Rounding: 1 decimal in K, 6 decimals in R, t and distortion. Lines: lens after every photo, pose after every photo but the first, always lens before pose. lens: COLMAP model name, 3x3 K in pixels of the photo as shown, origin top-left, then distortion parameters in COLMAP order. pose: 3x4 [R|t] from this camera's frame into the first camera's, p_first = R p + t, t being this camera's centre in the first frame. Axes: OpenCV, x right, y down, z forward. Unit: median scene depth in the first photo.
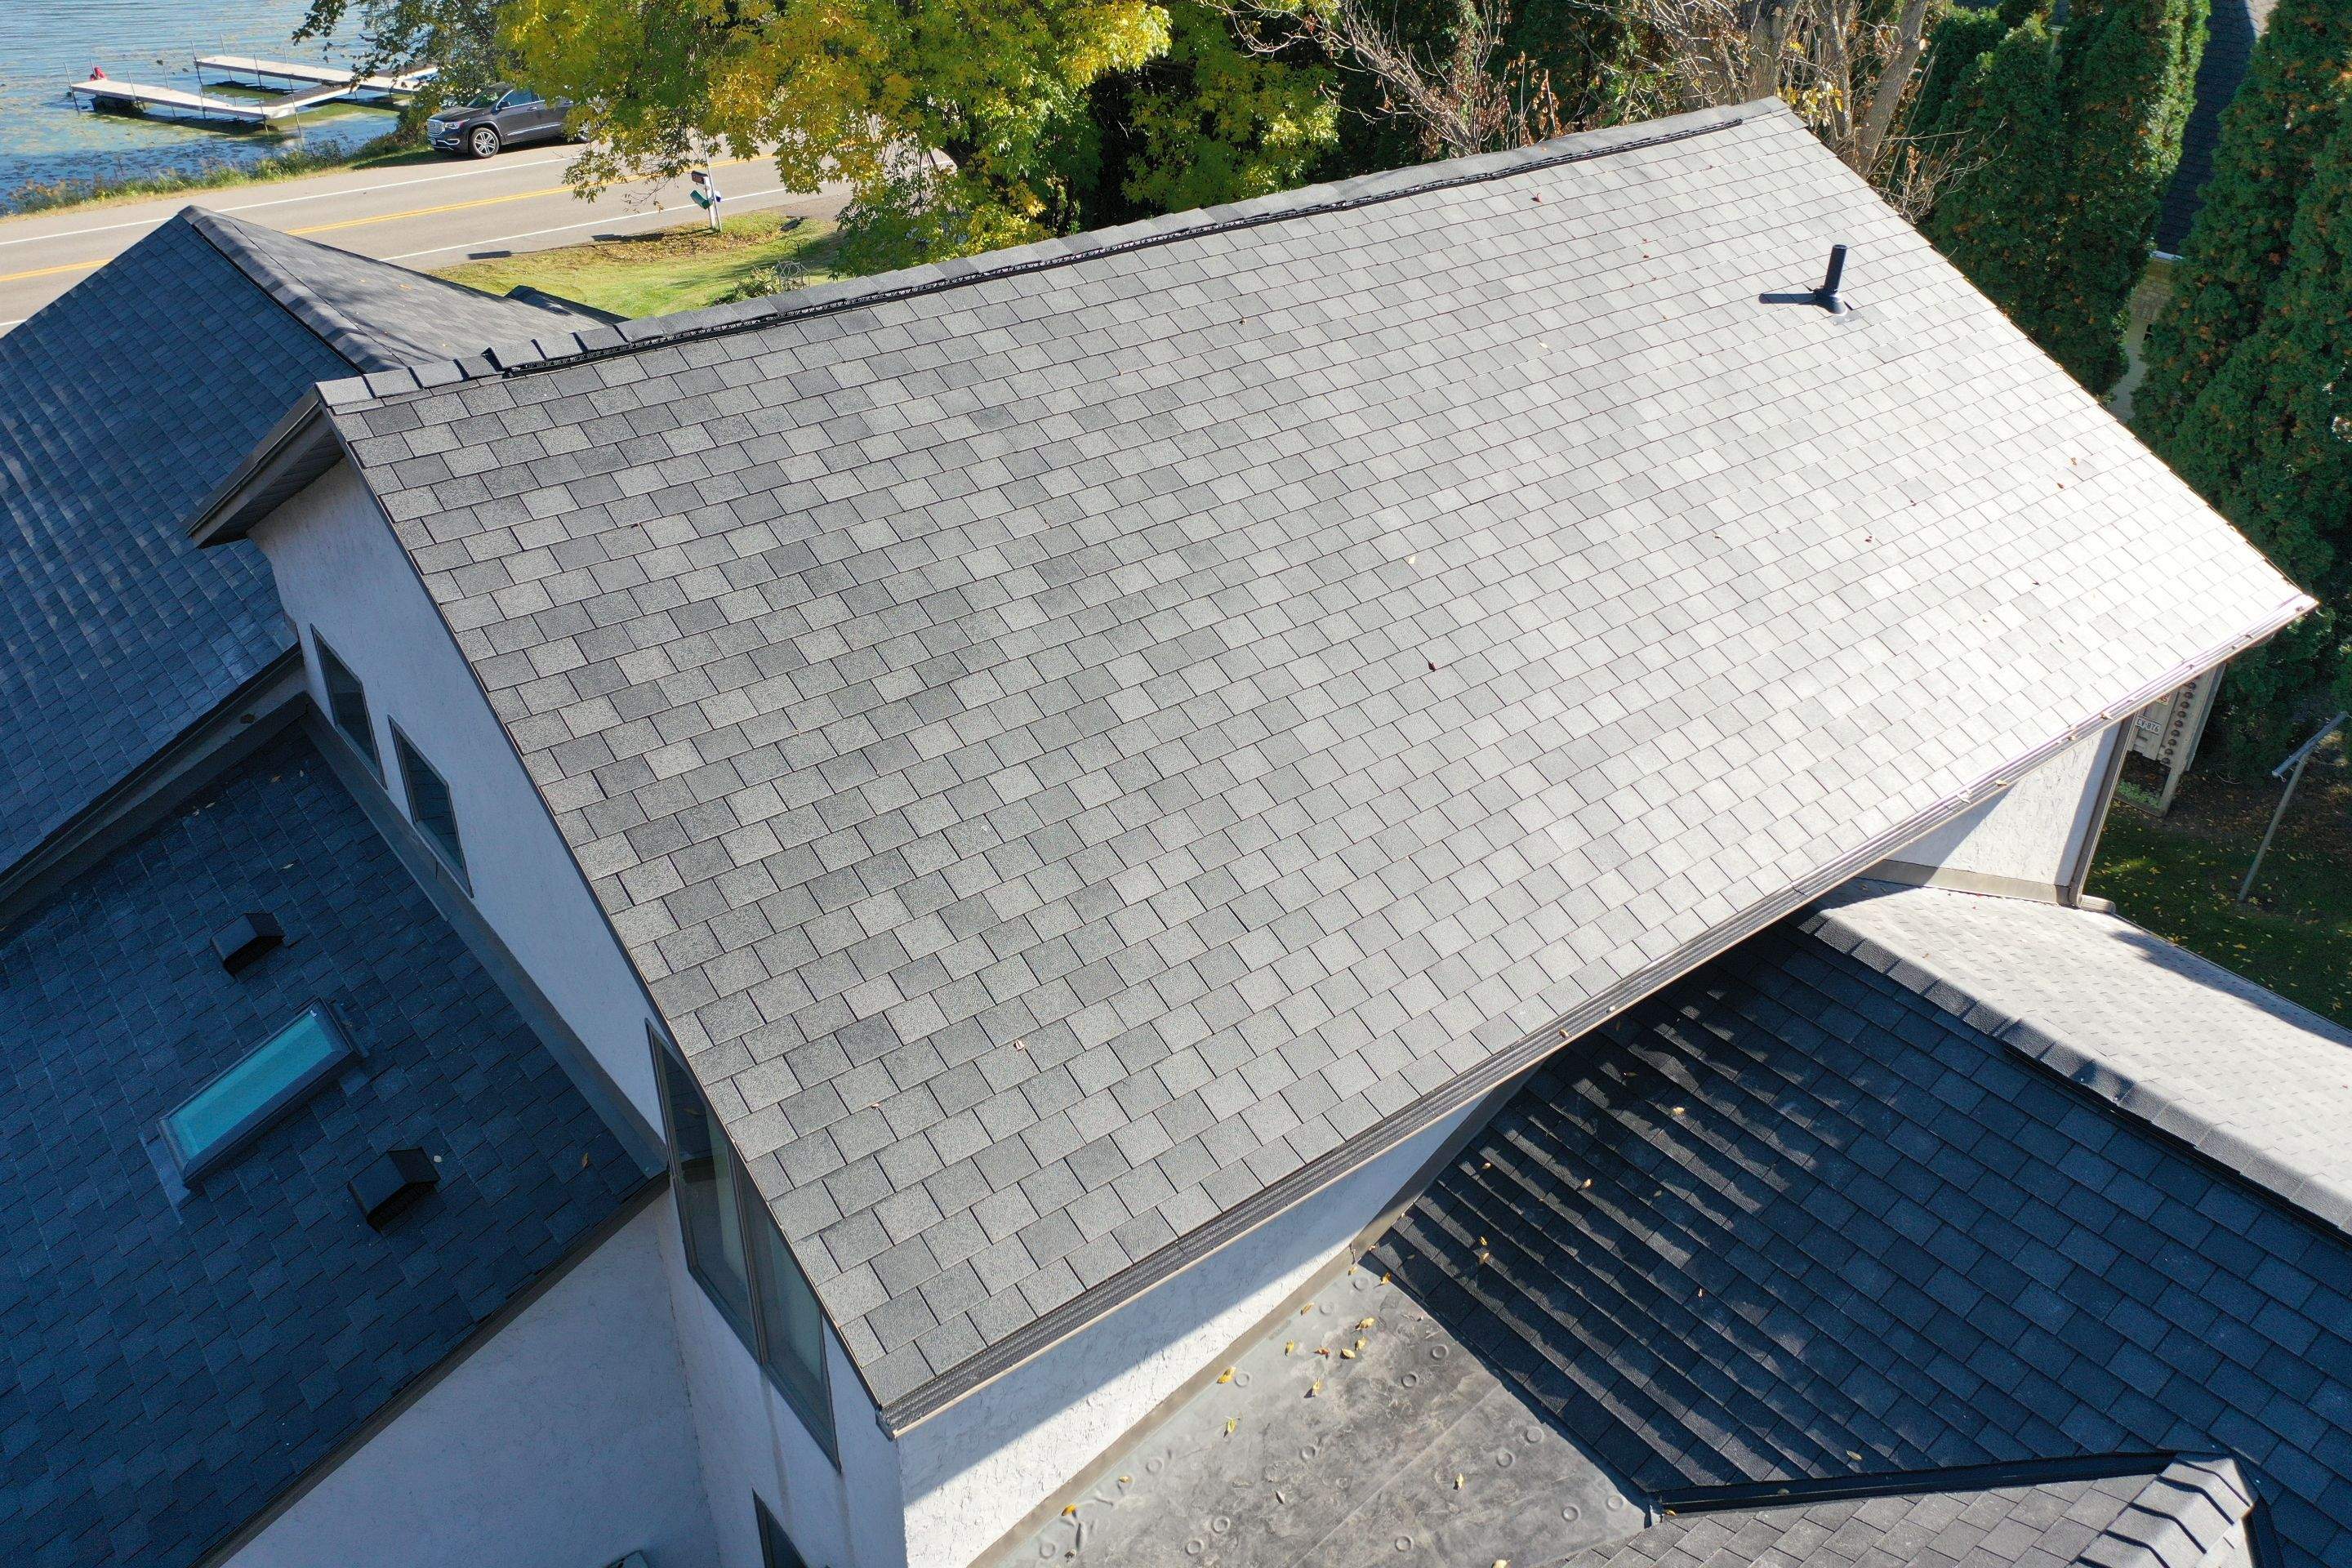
lens RADIAL K [[1858.7, 0, 1173.3], [0, 1858.7, 774.0], [0, 0, 1]] dist [-0.000072, 0.001089]
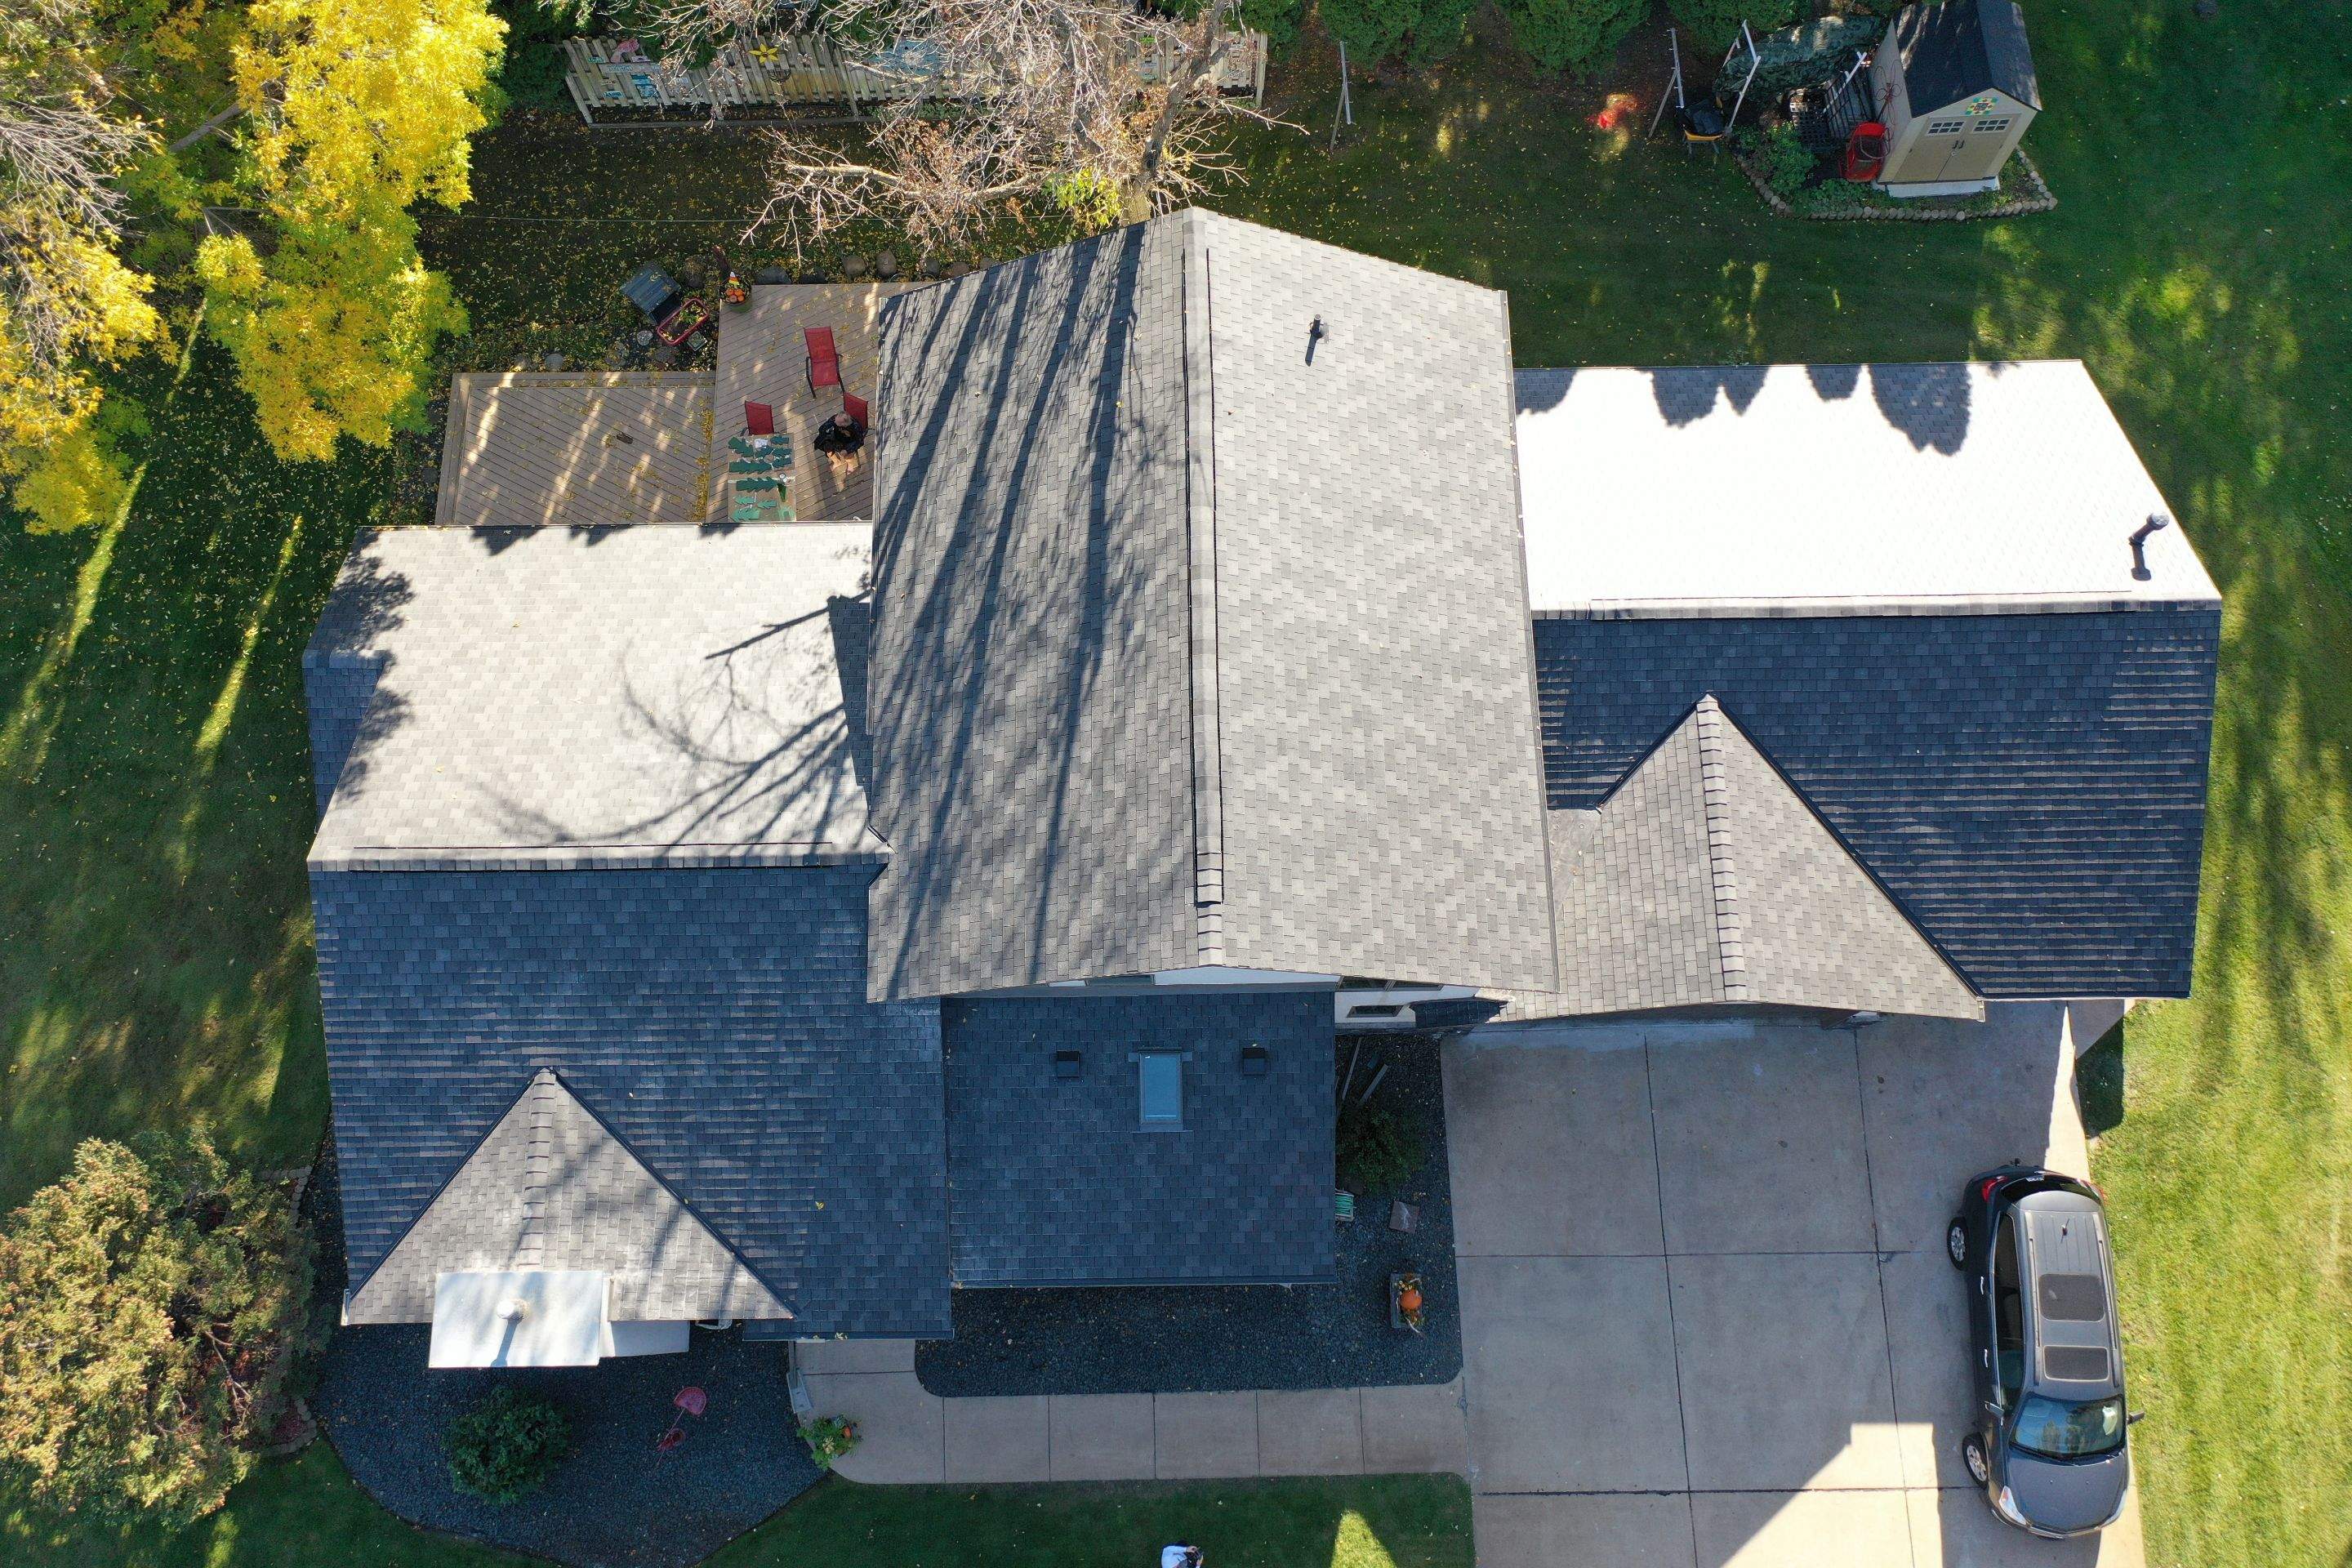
lens RADIAL K [[1733.8, 0, 1170.0], [0, 1733.8, 761.2], [0, 0, 1]] dist [0.003918, 0.001463]
pose [[0.607187, -0.764947, 0.214894, -0.707109], [0.431748, 0.544683, 0.718968, -1.926892], [-0.667022, -0.343768, 0.660989, -0.460812]]
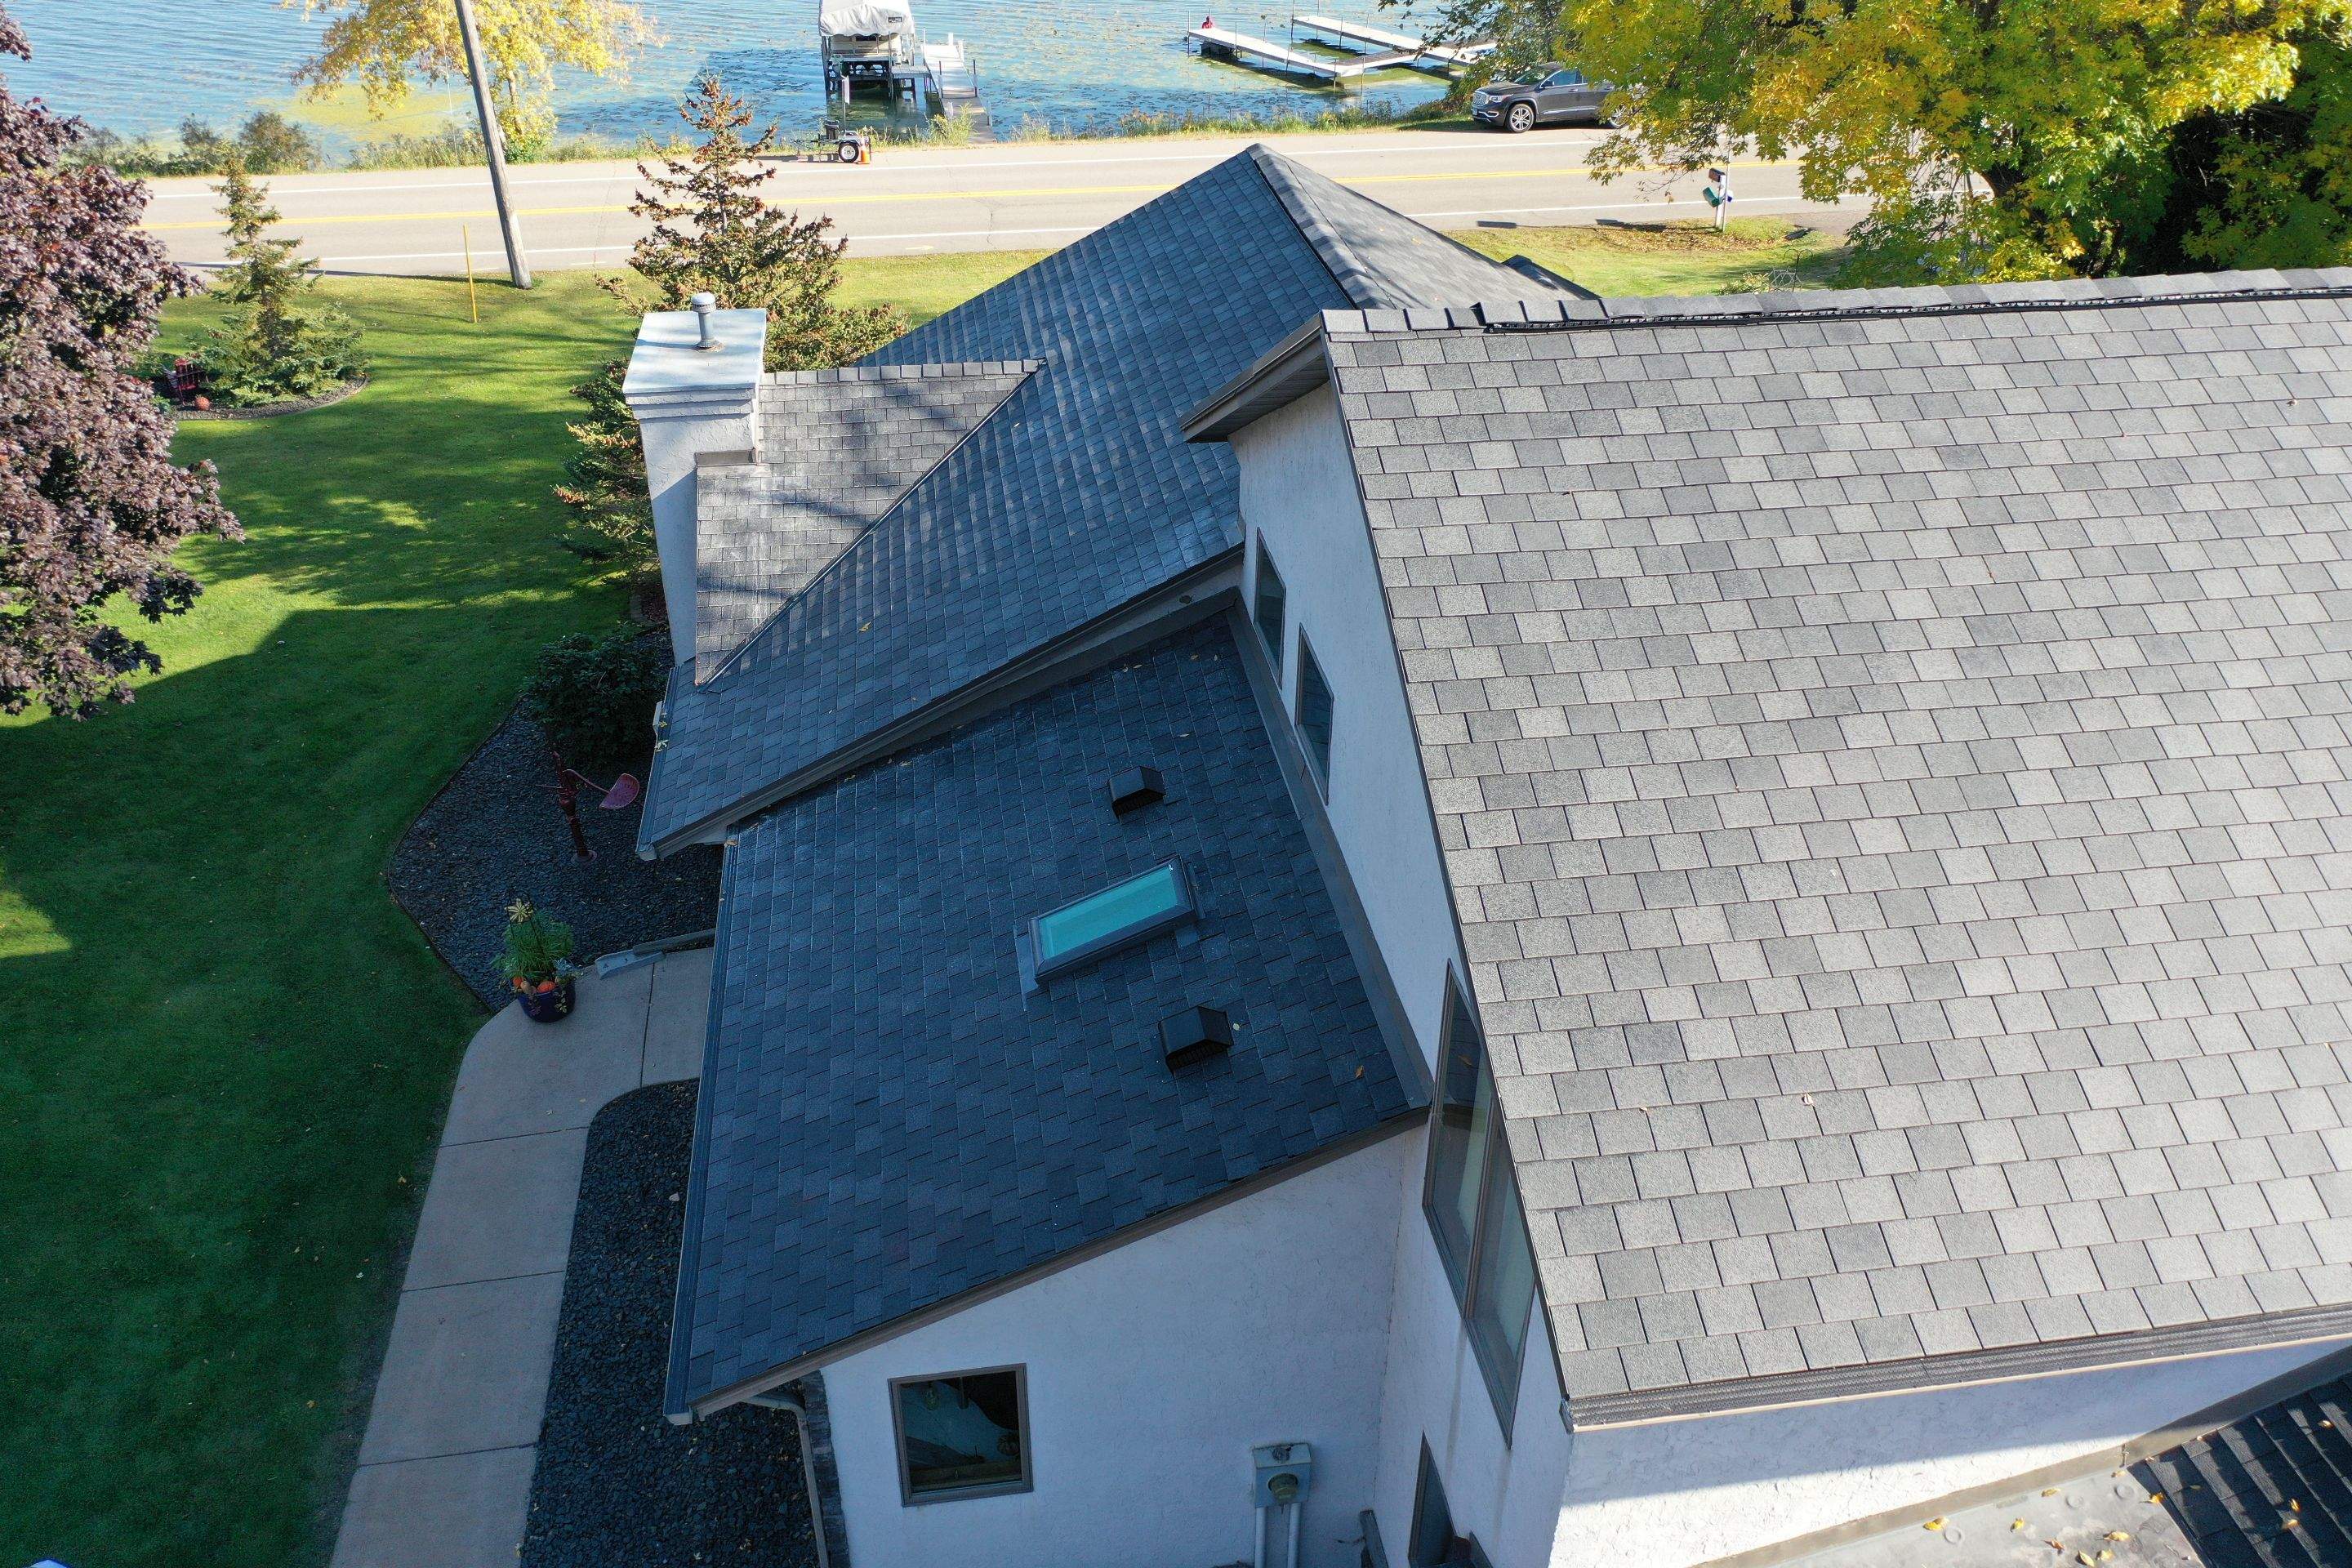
lens RADIAL K [[1858.7, 0, 1173.3], [0, 1858.7, 774.0], [0, 0, 1]] dist [-0.000072, 0.001089]
pose [[0.866773, 0.256498, -0.427684, -0.000137], [-0.255658, 0.964870, 0.060534, 0.007846], [0.428186, 0.056872, 0.901899, -0.006134]]
